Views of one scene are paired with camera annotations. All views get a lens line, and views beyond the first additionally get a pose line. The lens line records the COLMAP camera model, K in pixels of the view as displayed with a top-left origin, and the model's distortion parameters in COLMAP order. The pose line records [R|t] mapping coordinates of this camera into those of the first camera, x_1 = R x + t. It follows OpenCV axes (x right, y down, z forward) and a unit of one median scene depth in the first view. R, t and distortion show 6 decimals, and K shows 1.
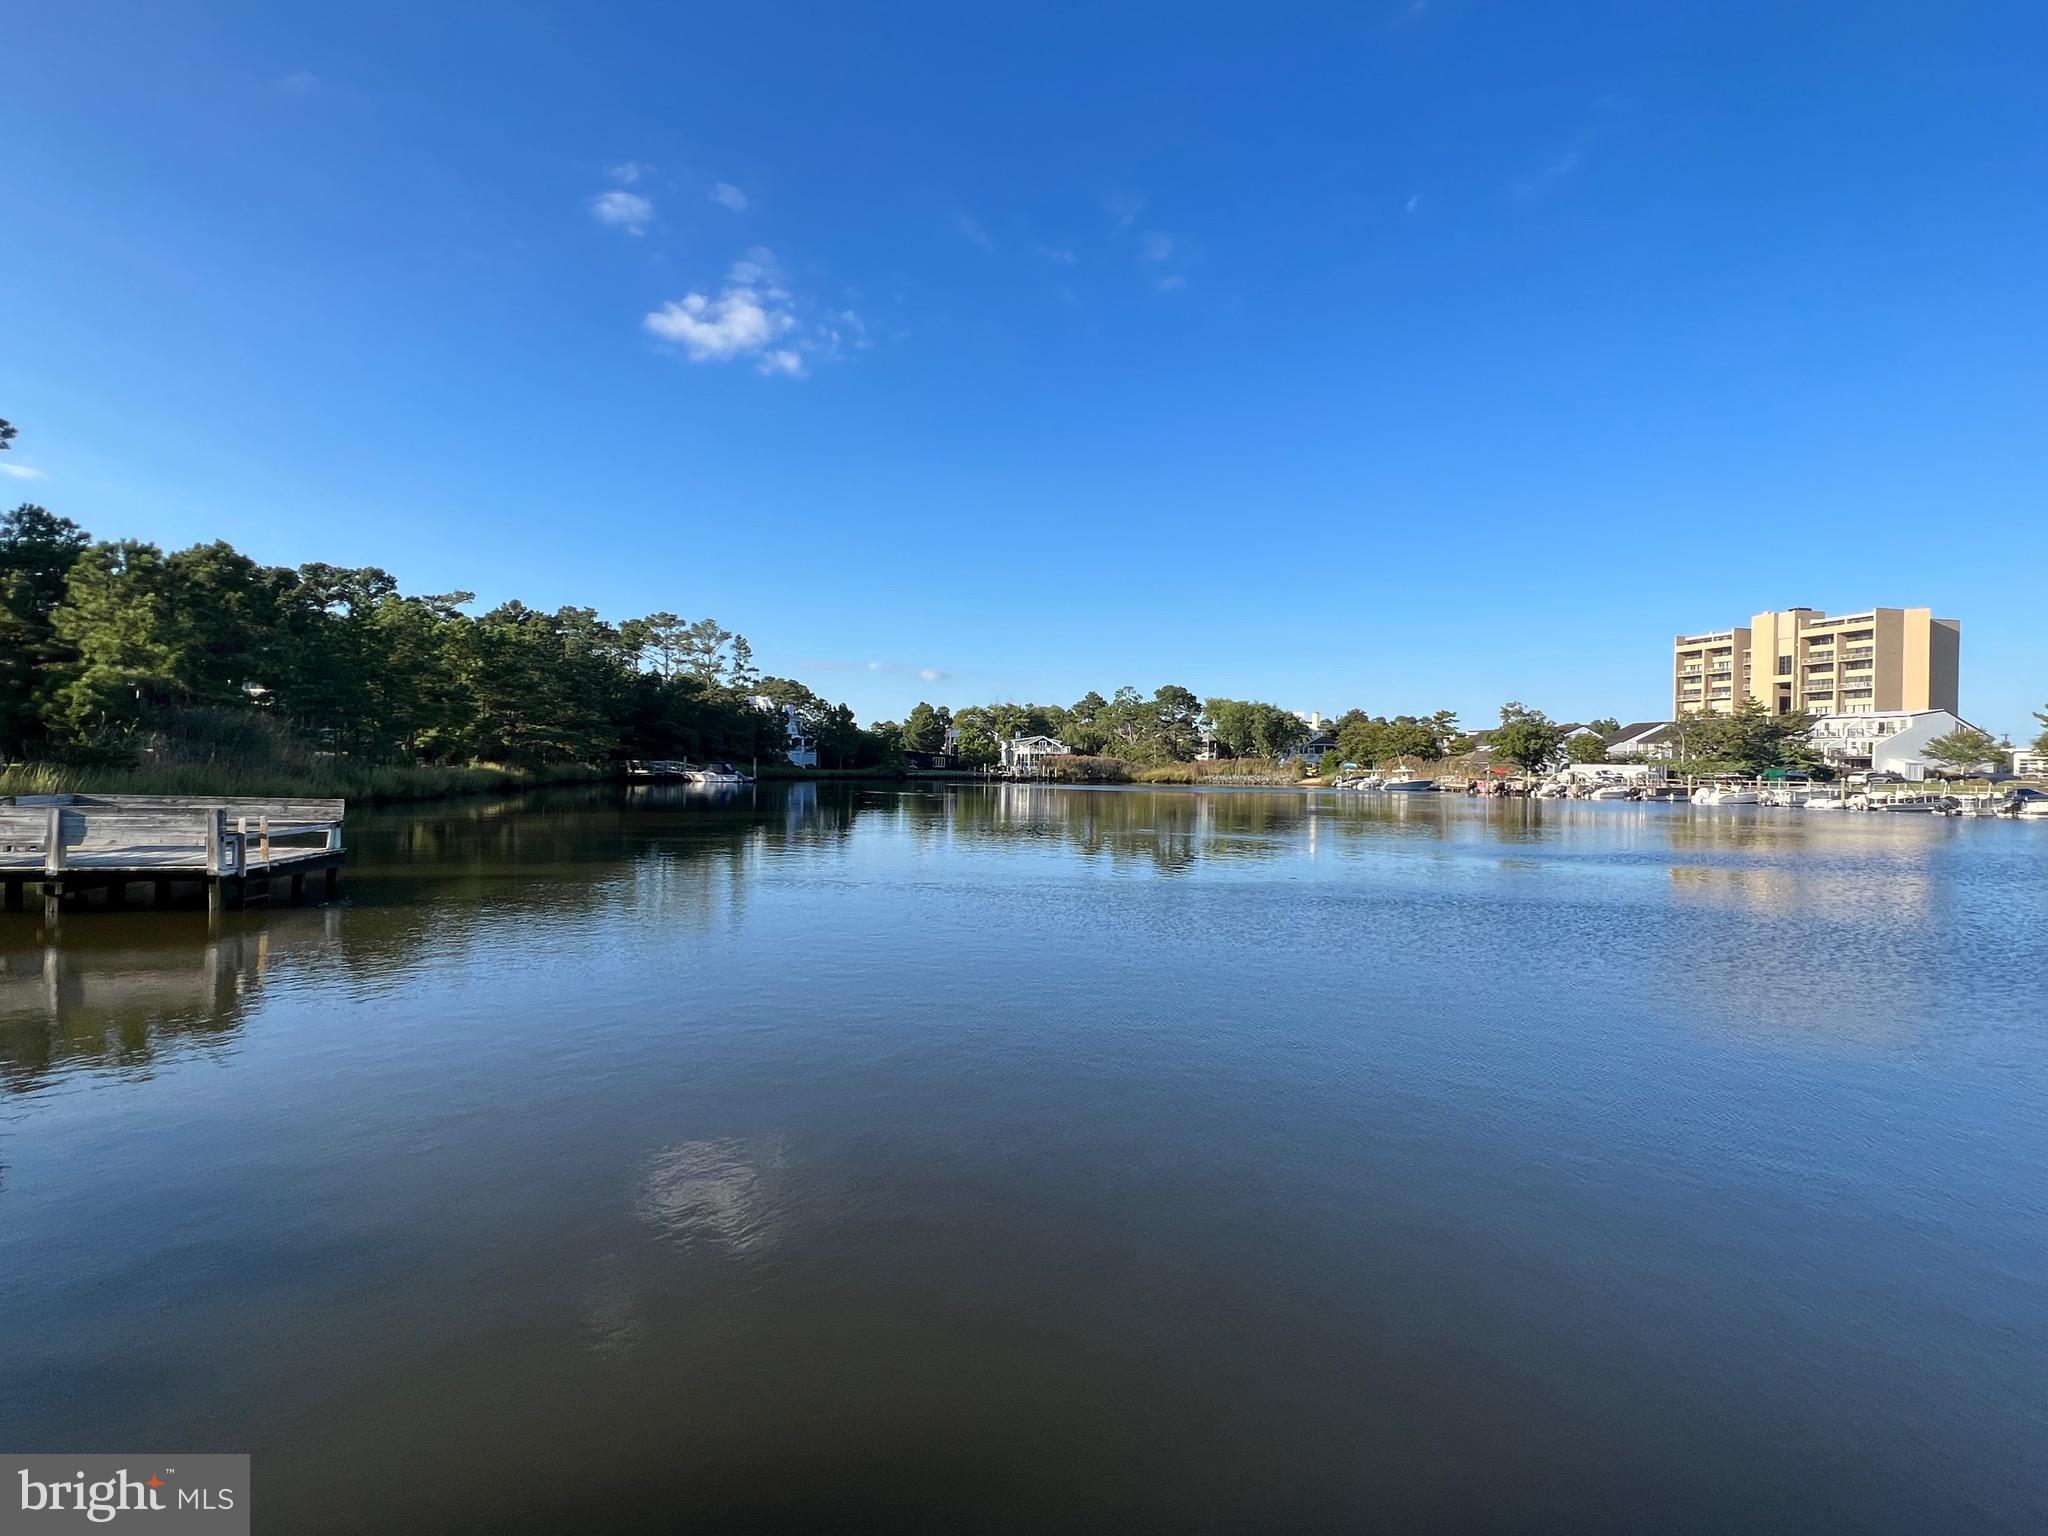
lens RADIAL K [[1020.0, 0, 1029.0], [0, 1020.0, 773.8], [0, 0, 1]] dist [-0.003617, 0.000260]
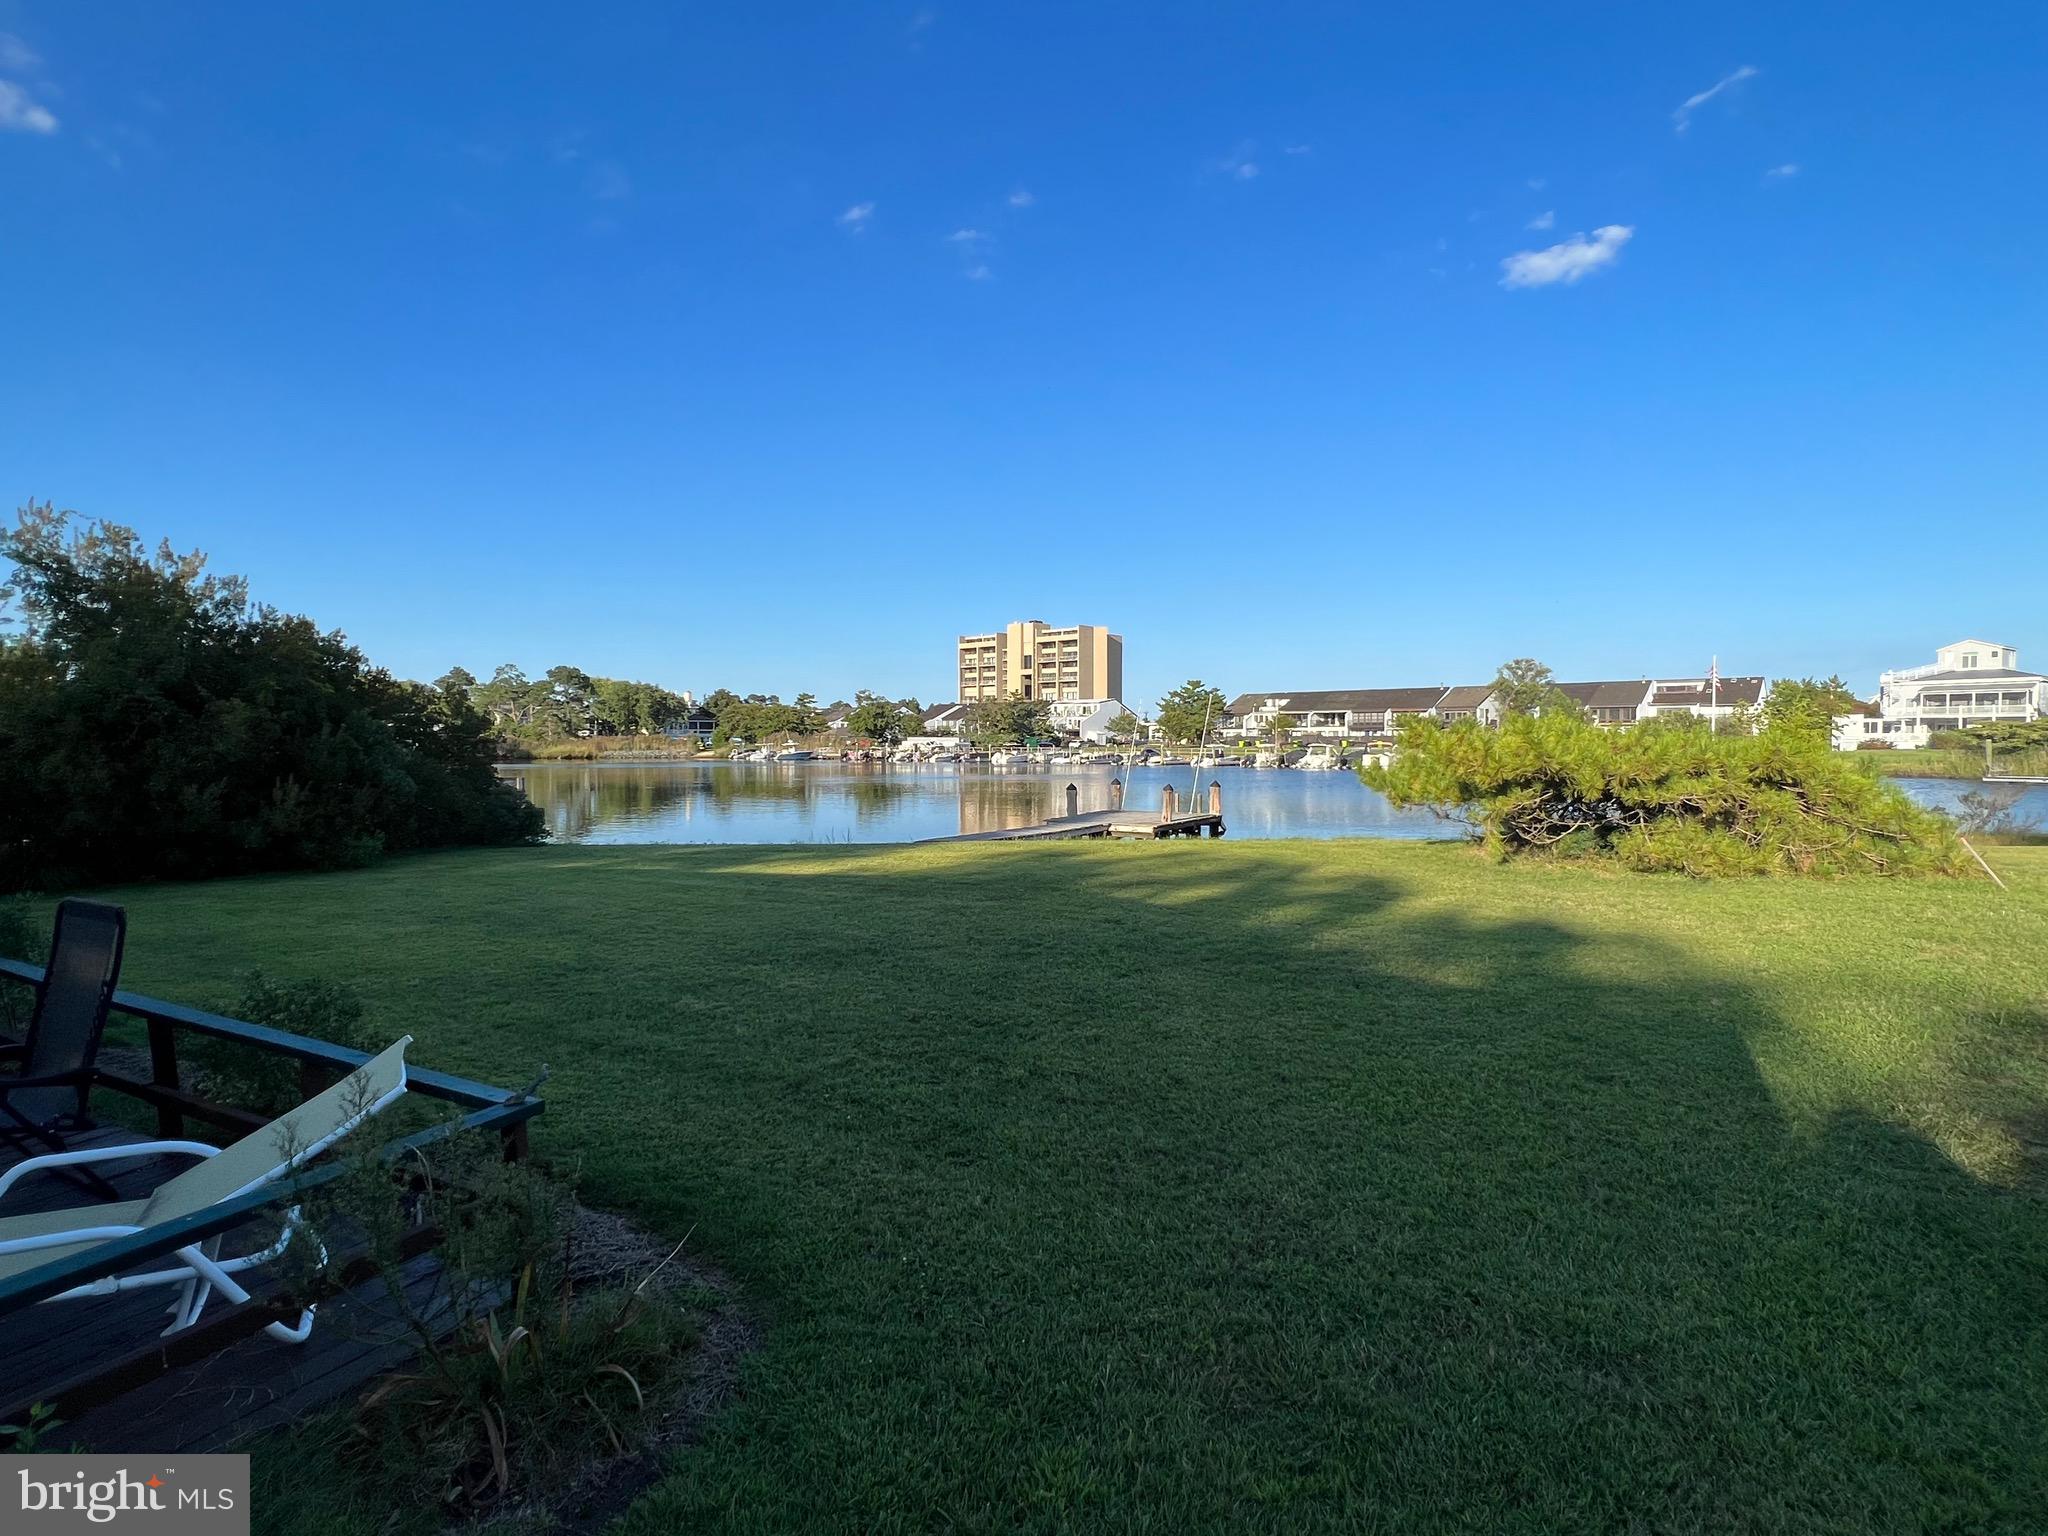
lens RADIAL K [[1020.0, 0, 1029.5], [0, 1020.0, 768.9], [0, 0, 1]] dist [-0.003617, 0.000260]
pose [[0.797306, -0.031021, 0.602778, -0.125632], [0.017515, 0.999447, 0.028269, -0.002302], [-0.603321, -0.011981, 0.797408, -0.140441]]
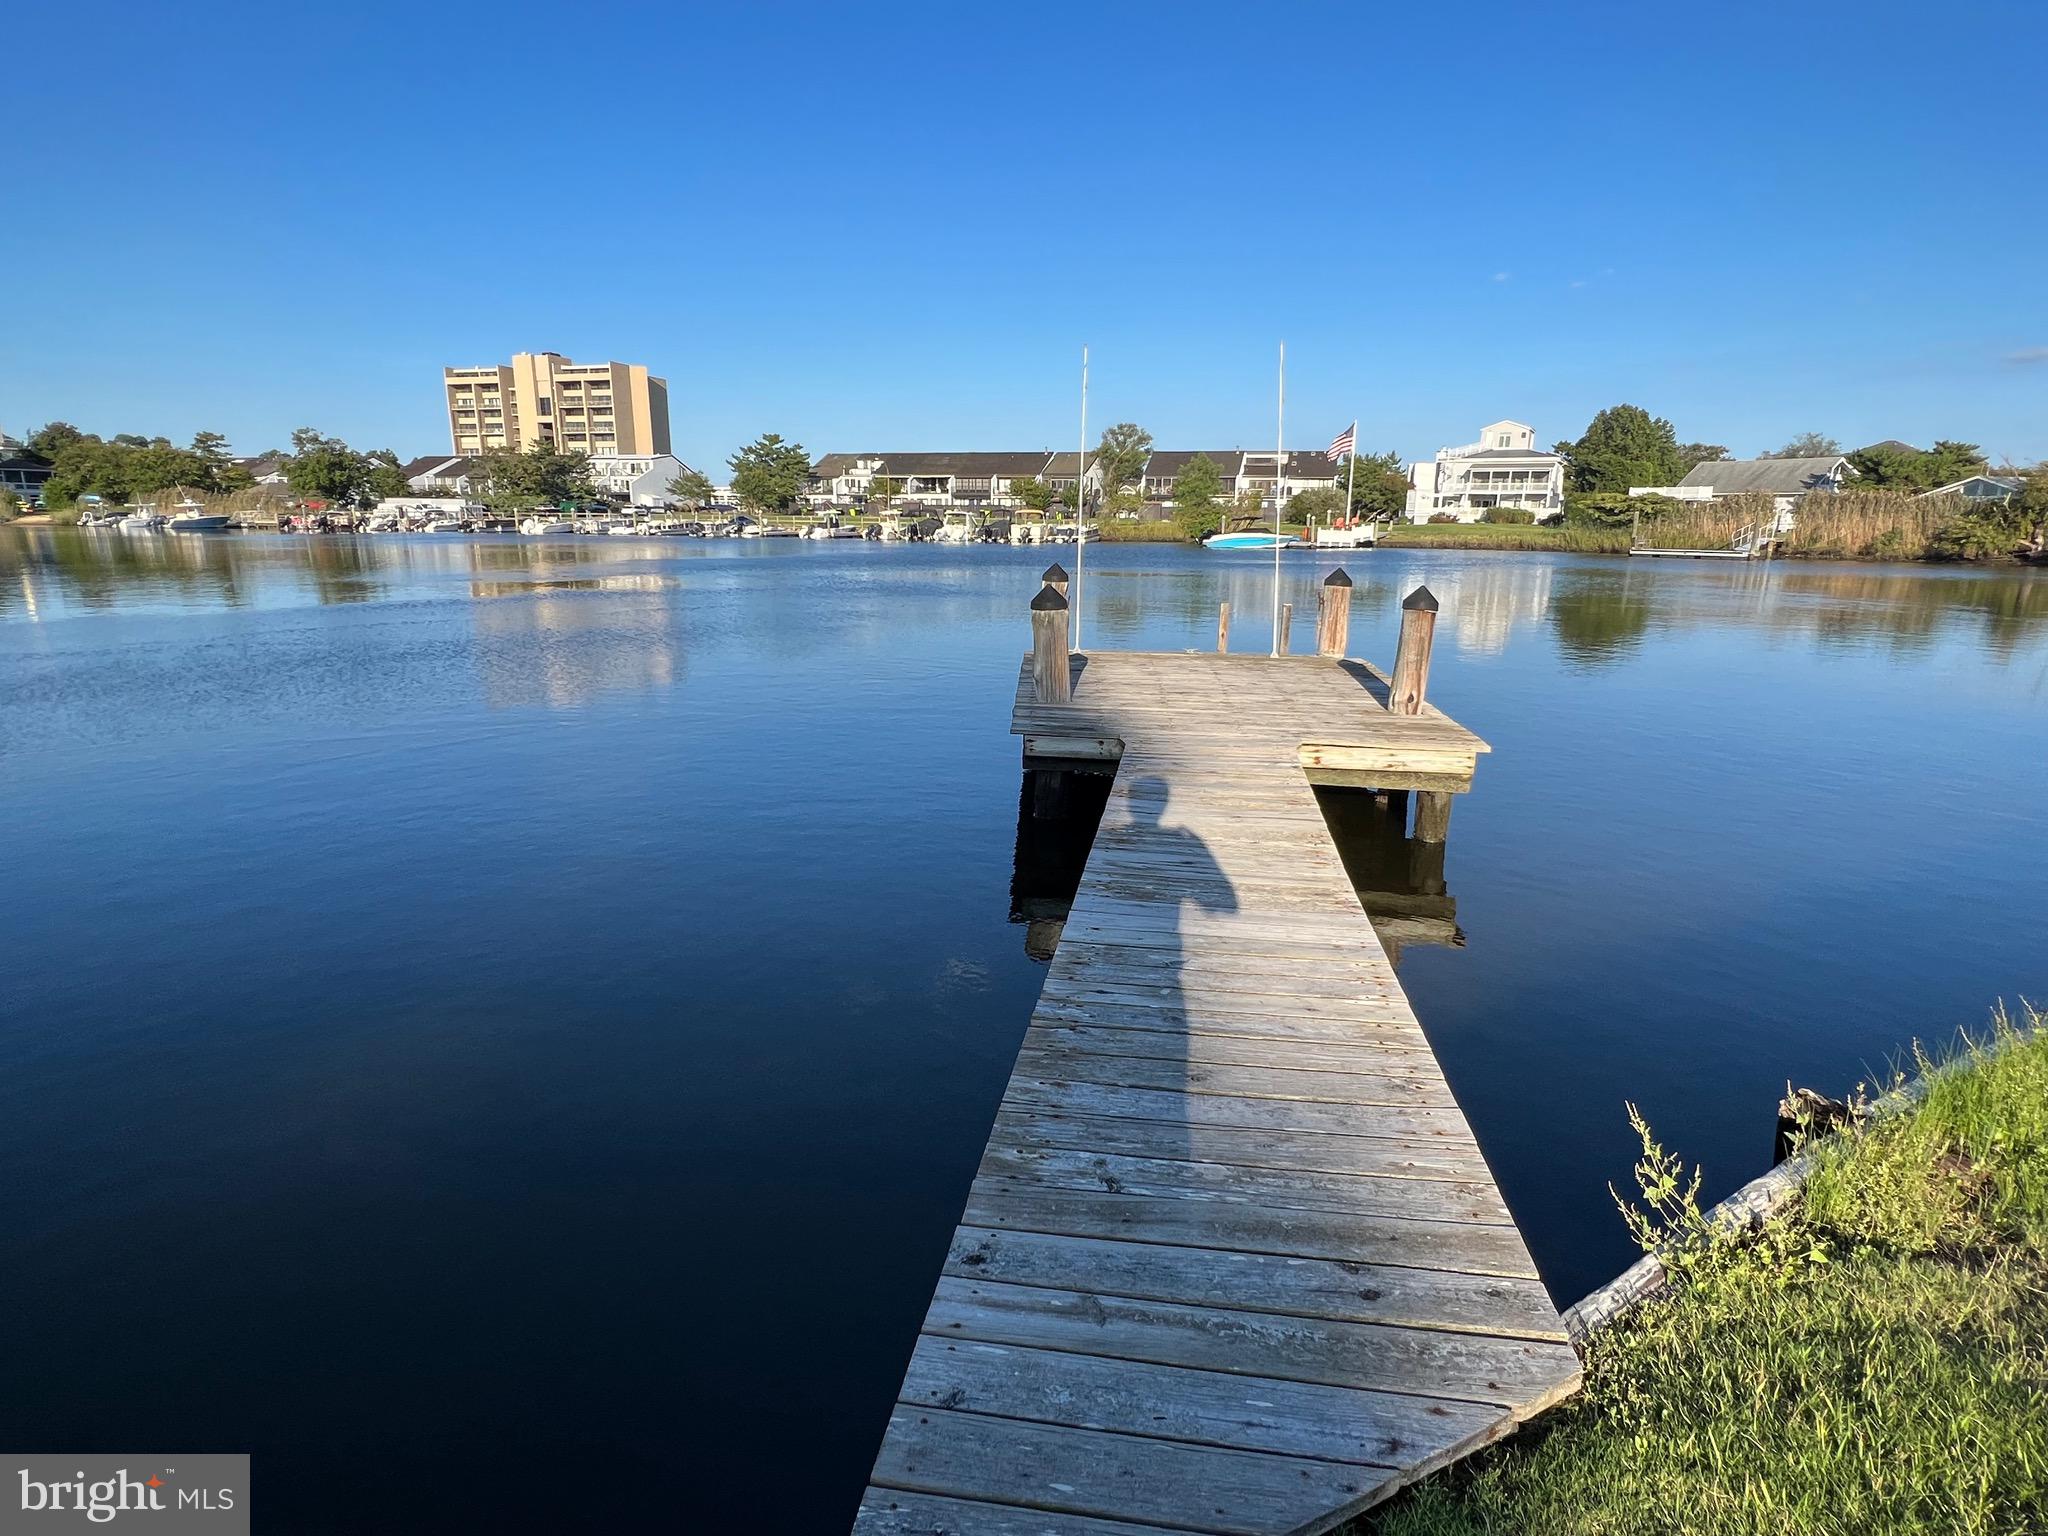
lens RADIAL K [[1020.0, 0, 1031.7], [0, 1020.0, 773.7], [0, 0, 1]] dist [-0.003617, 0.000260]
pose [[0.471984, -0.225617, 0.852249, -0.062511], [0.004045, 0.967243, 0.253819, 0.001075], [-0.881598, -0.116351, 0.457436, -0.030619]]
